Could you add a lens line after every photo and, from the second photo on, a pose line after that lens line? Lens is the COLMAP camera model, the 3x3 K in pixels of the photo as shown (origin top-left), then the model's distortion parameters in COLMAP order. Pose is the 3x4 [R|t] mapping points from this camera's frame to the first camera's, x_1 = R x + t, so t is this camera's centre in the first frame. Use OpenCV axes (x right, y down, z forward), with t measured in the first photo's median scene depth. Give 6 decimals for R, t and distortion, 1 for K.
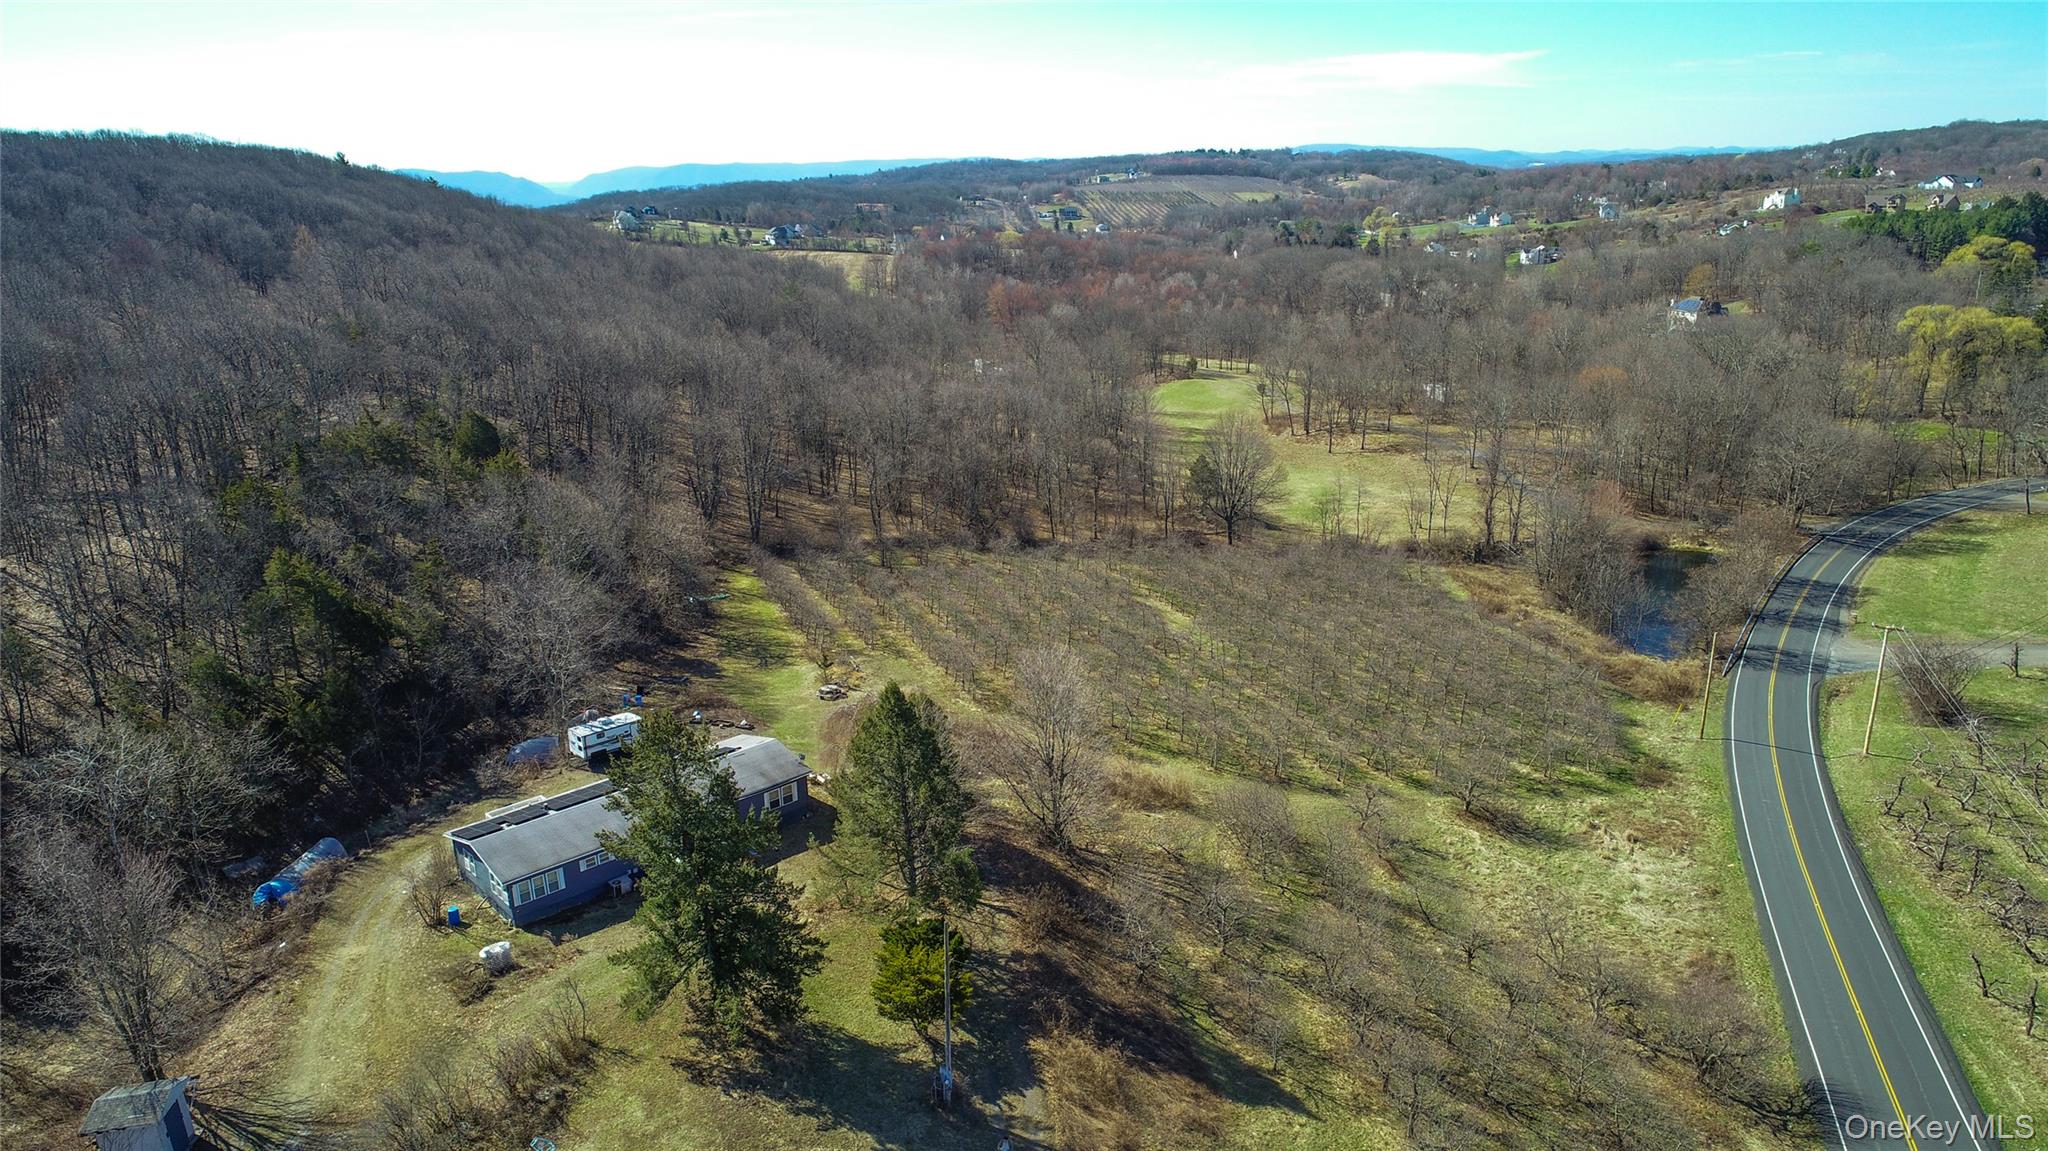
lens RADIAL K [[1360.4, 0, 1020.4], [0, 1360.4, 579.4], [0, 0, 1]] dist [-0.005234, 0.002515]
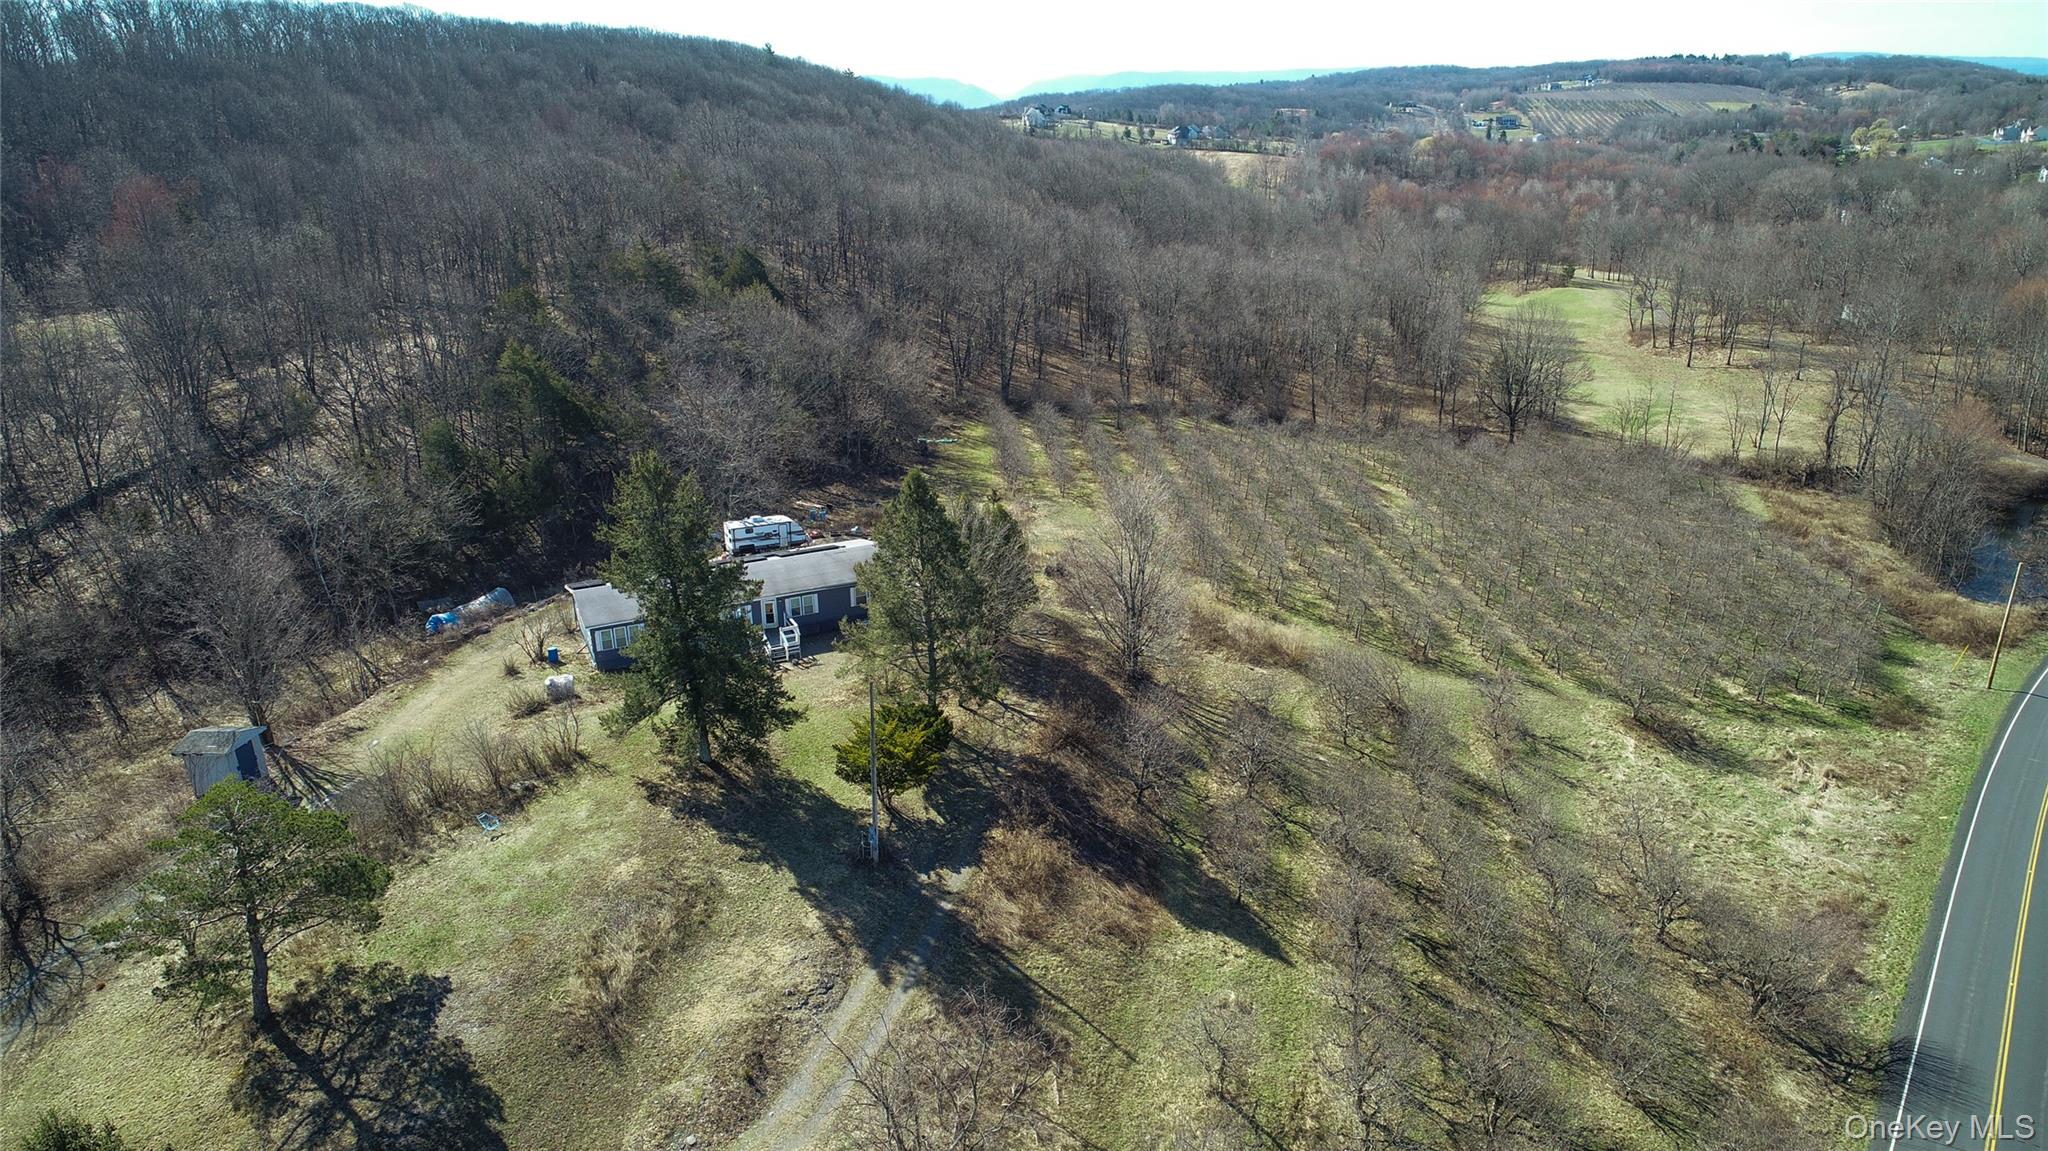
lens RADIAL K [[1360.4, 0, 1024.7], [0, 1360.4, 582.4], [0, 0, 1]] dist [-0.005234, 0.002515]
pose [[0.954276, 0.109160, -0.278284, 0.145046], [-0.091768, 0.992966, 0.074815, 0.040350], [0.284493, -0.045856, 0.957581, 0.026851]]
